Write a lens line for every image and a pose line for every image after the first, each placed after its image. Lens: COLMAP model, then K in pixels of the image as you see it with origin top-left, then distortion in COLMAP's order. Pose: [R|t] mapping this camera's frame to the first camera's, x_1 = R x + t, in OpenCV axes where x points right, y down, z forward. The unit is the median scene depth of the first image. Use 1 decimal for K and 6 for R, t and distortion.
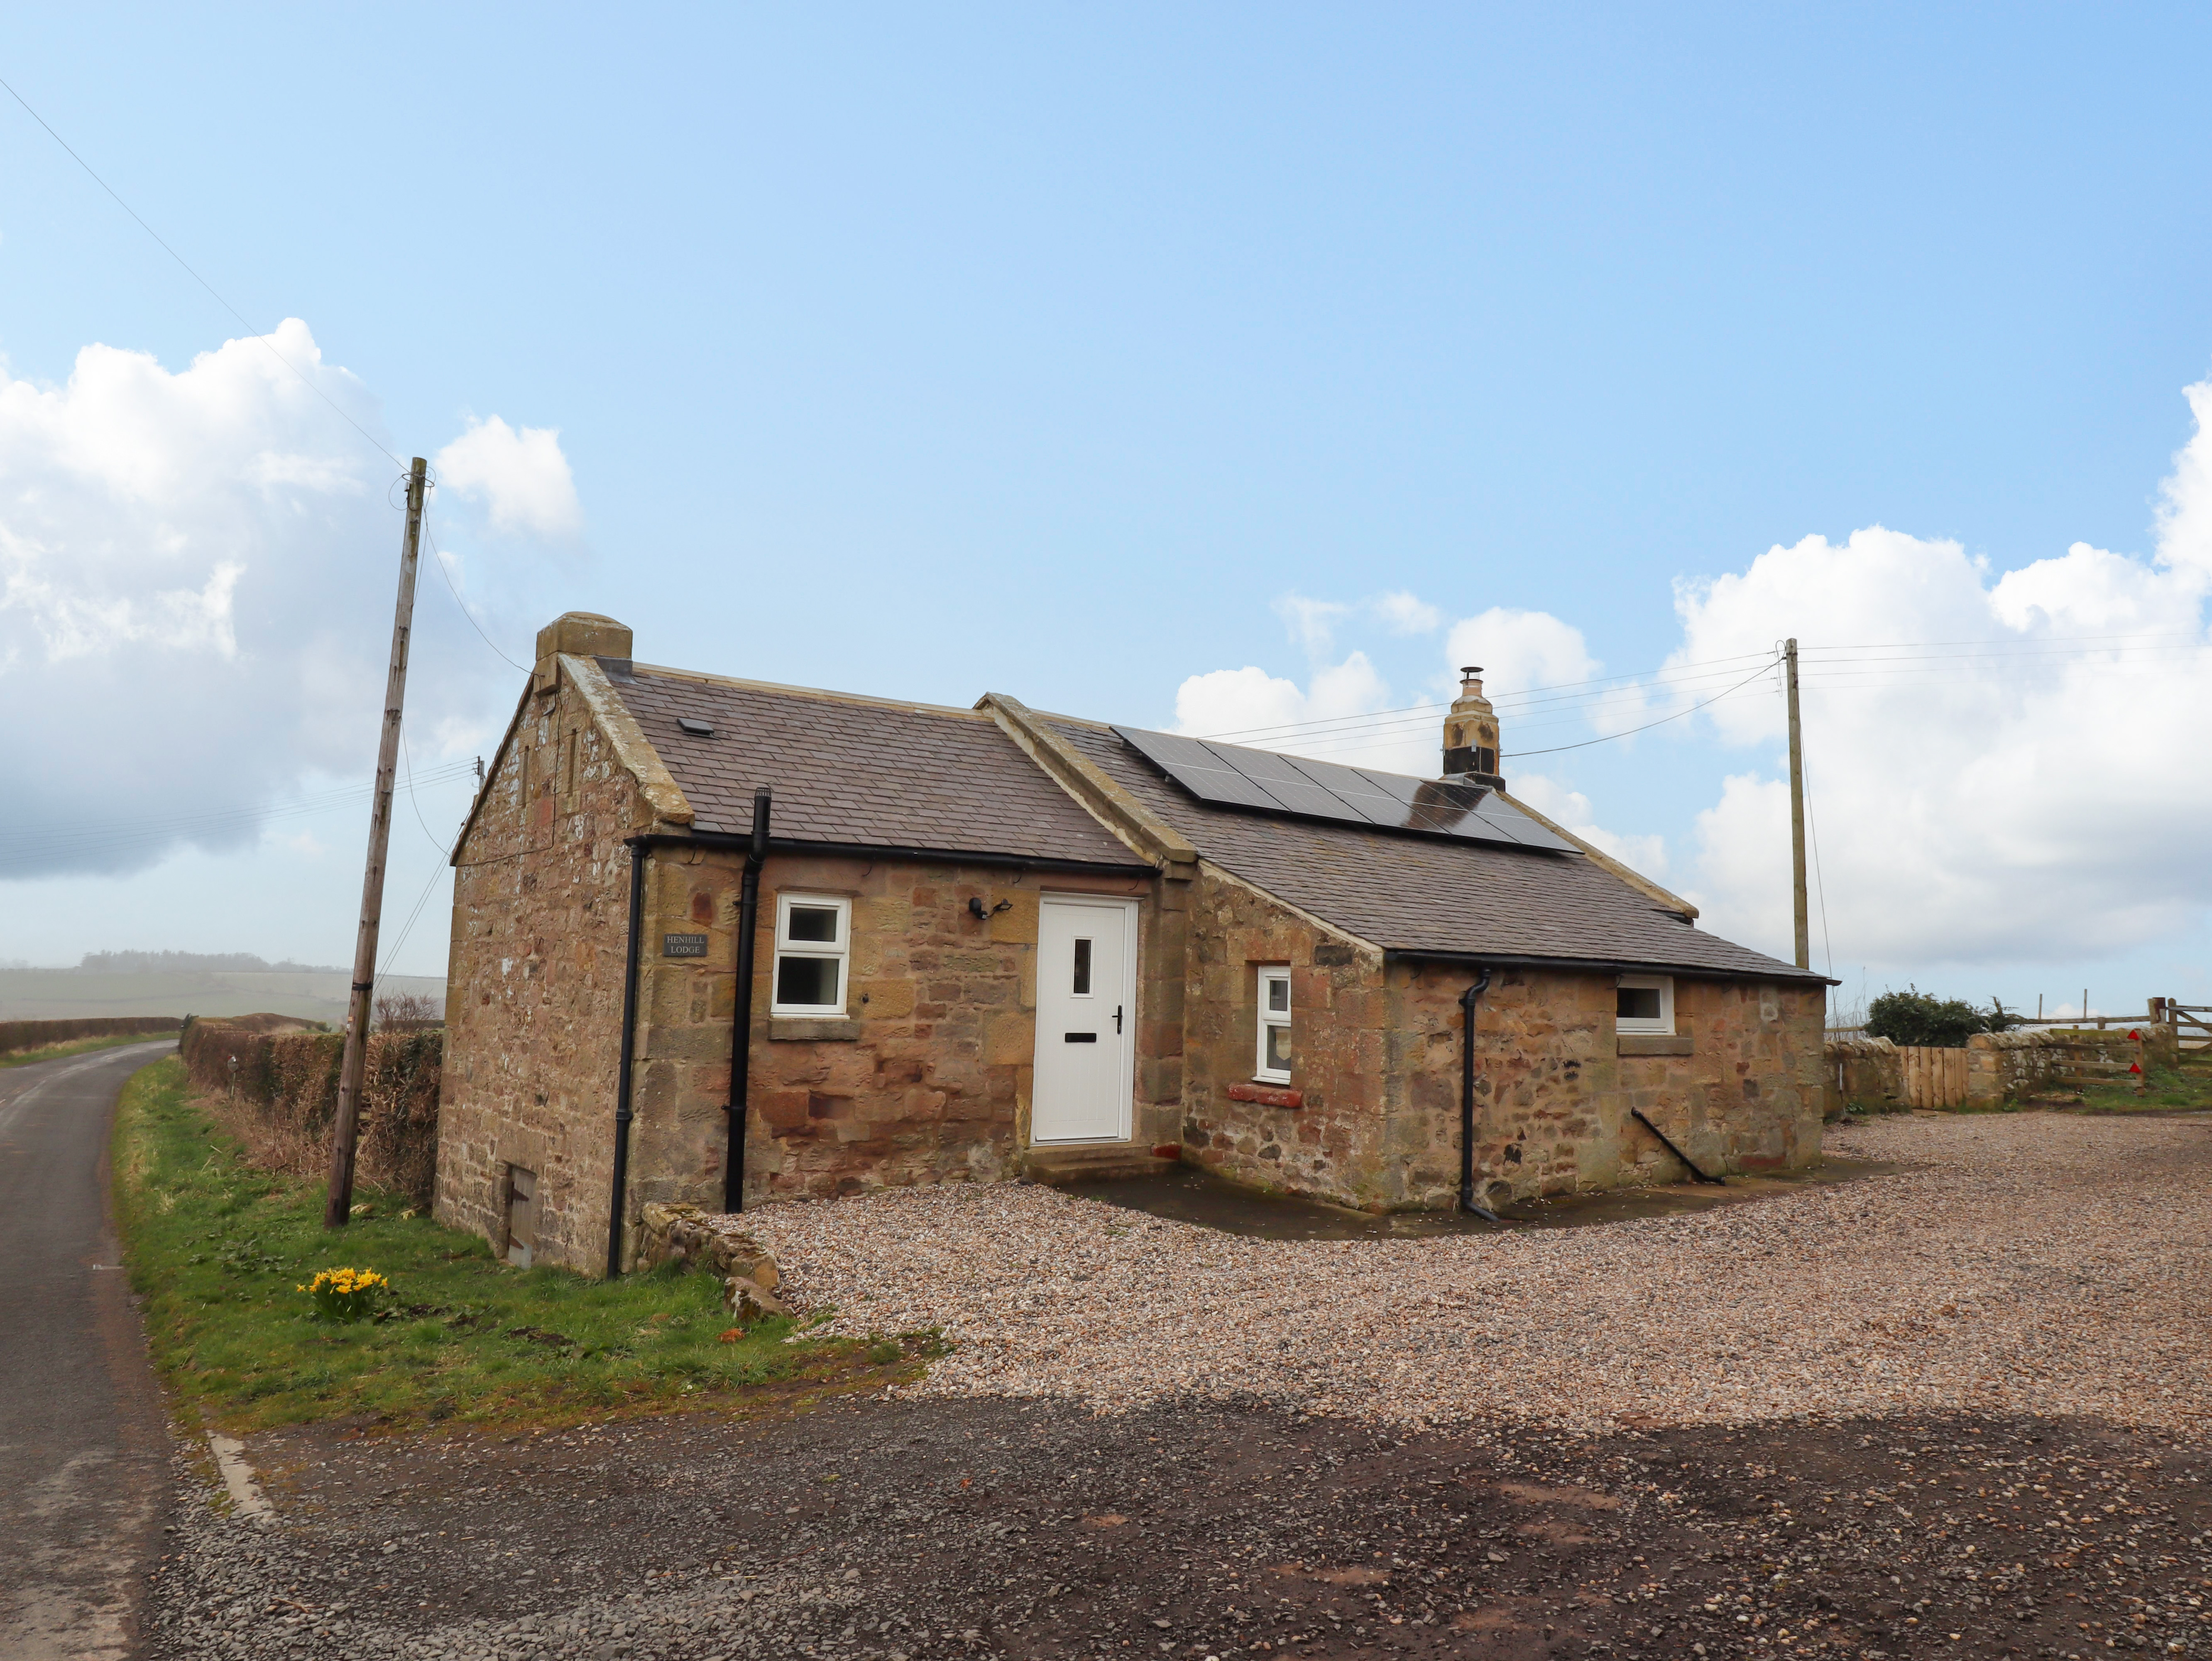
lens RADIAL K [[1542.8, 0, 1106.0], [0, 1542.8, 830.5], [0, 0, 1]] dist [0.002280, -0.003393]
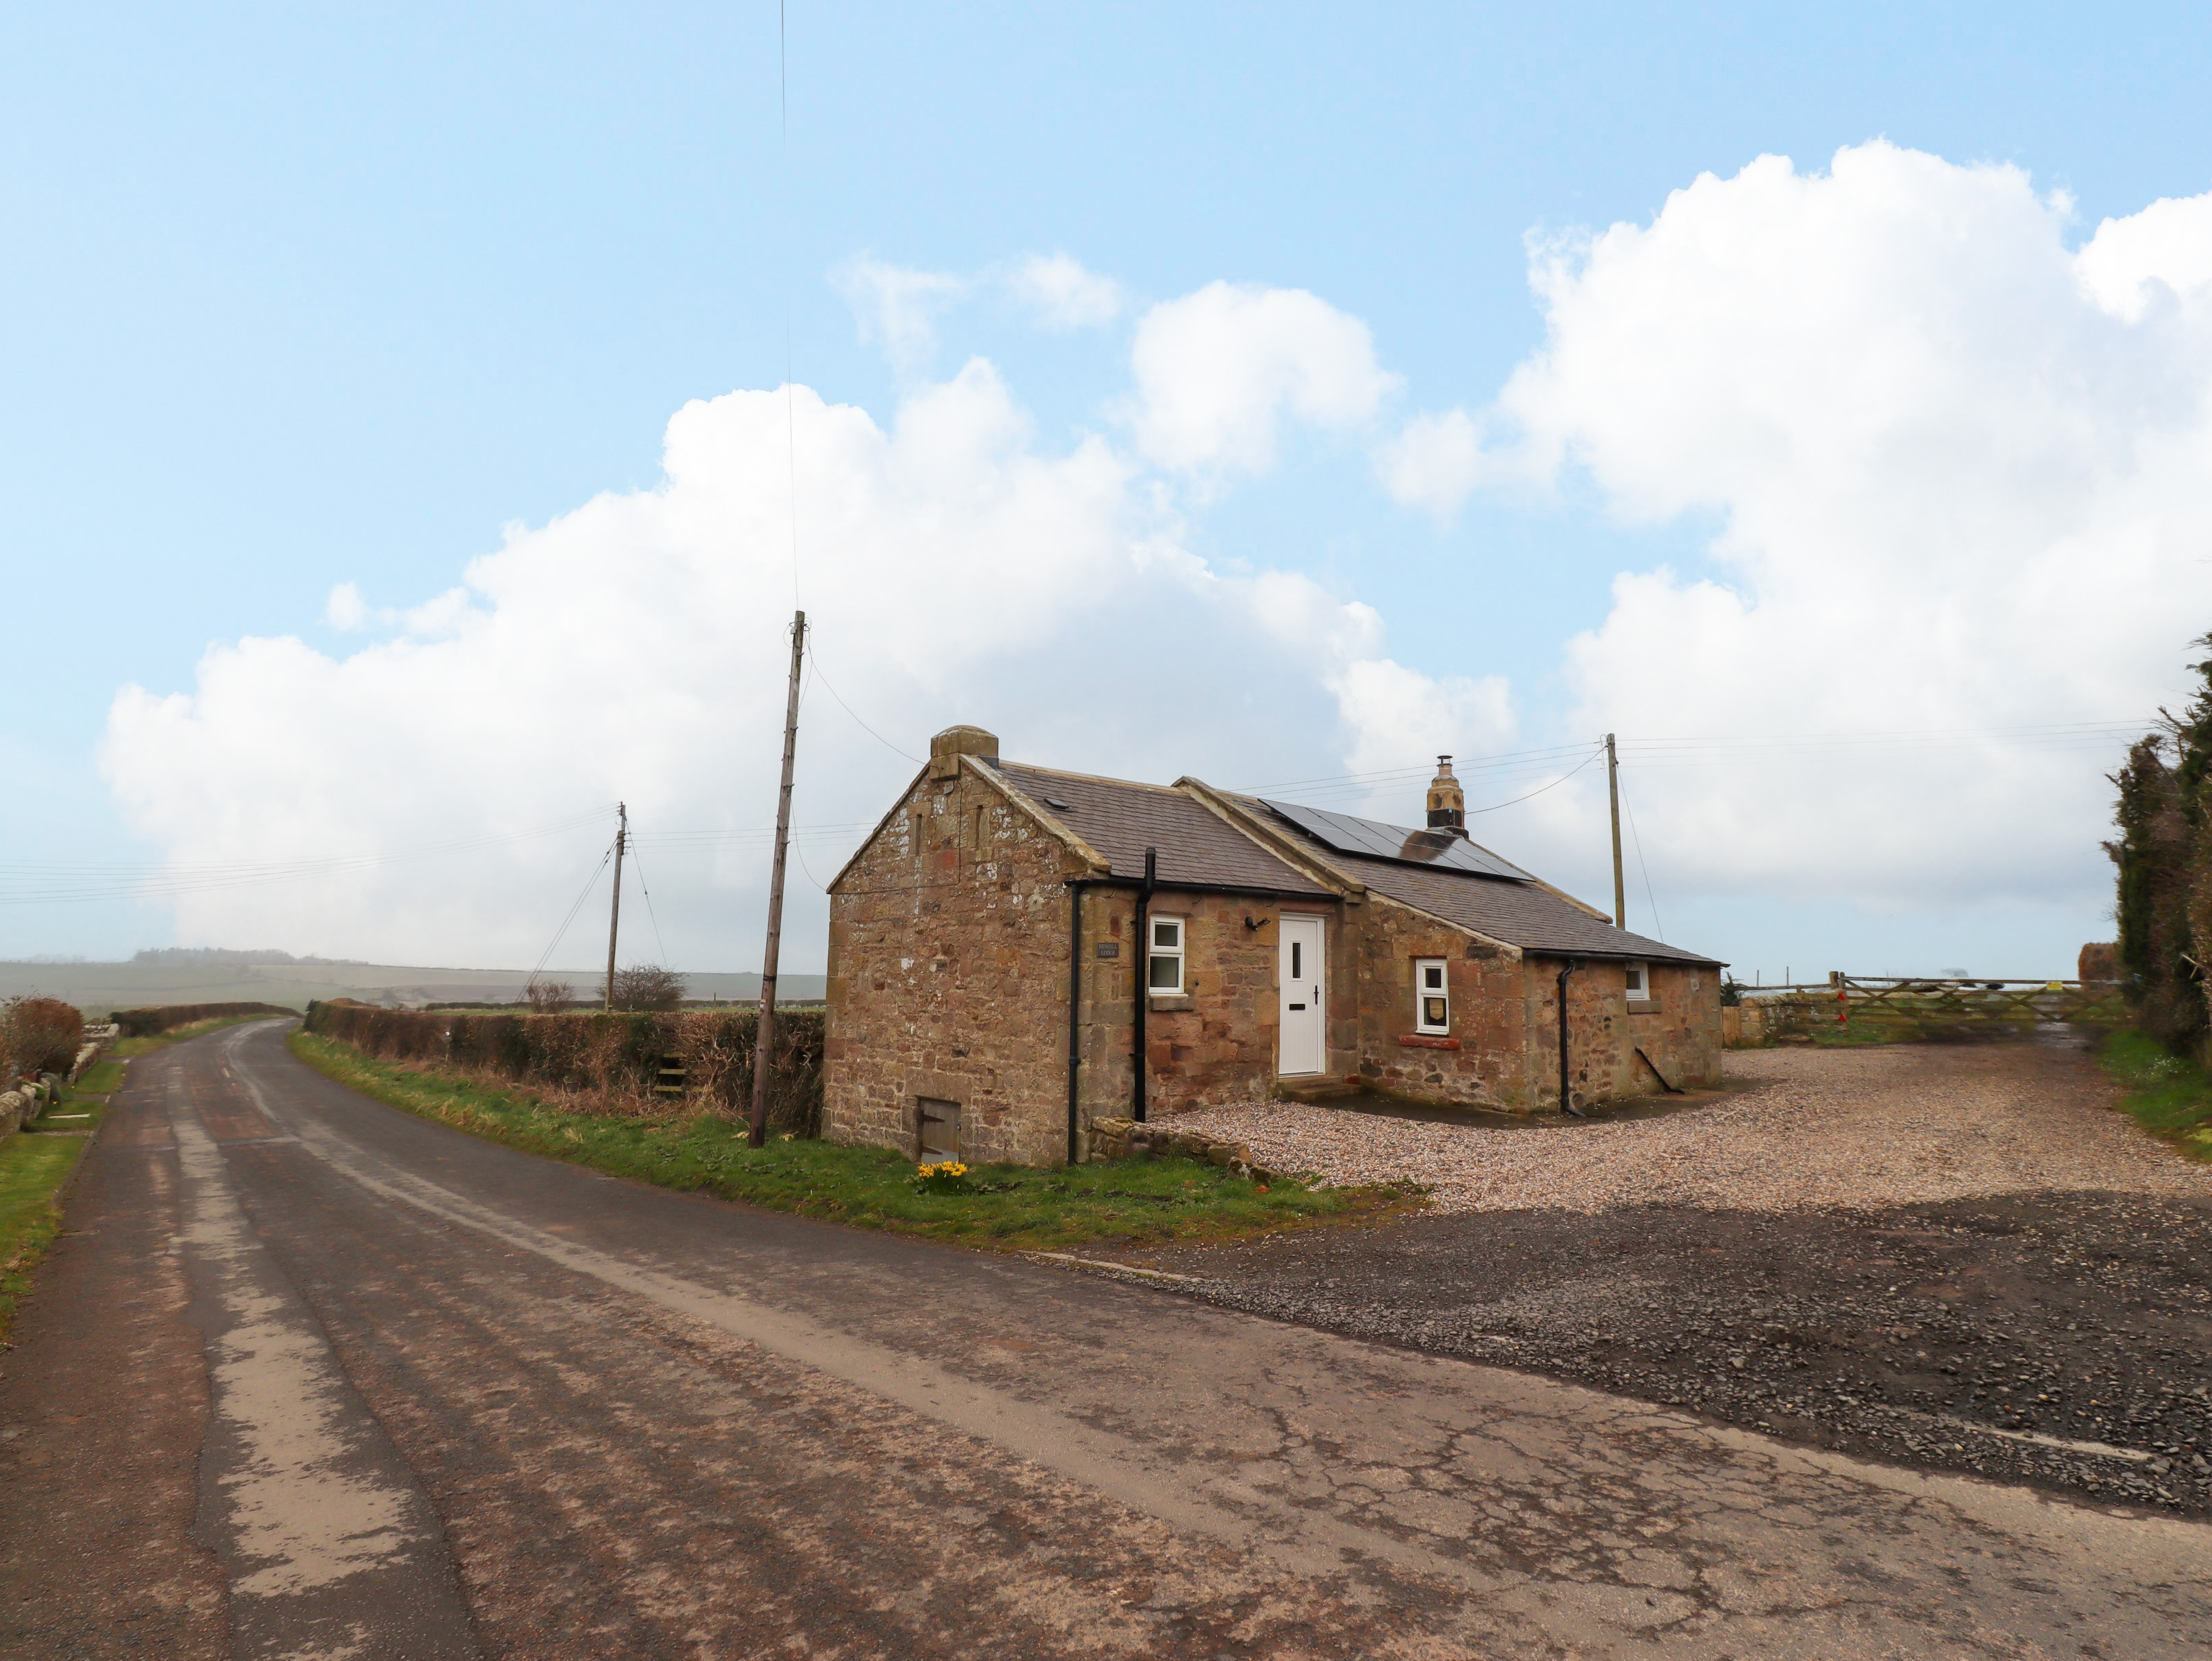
lens RADIAL K [[1169.6, 0, 1112.9], [0, 1169.6, 815.8], [0, 0, 1]] dist [-0.012048, -0.000426]
pose [[0.994001, 0.004778, 0.109267, -0.340390], [-0.001513, 0.999550, -0.029945, -0.021597], [-0.109361, 0.029600, 0.993561, -0.146950]]
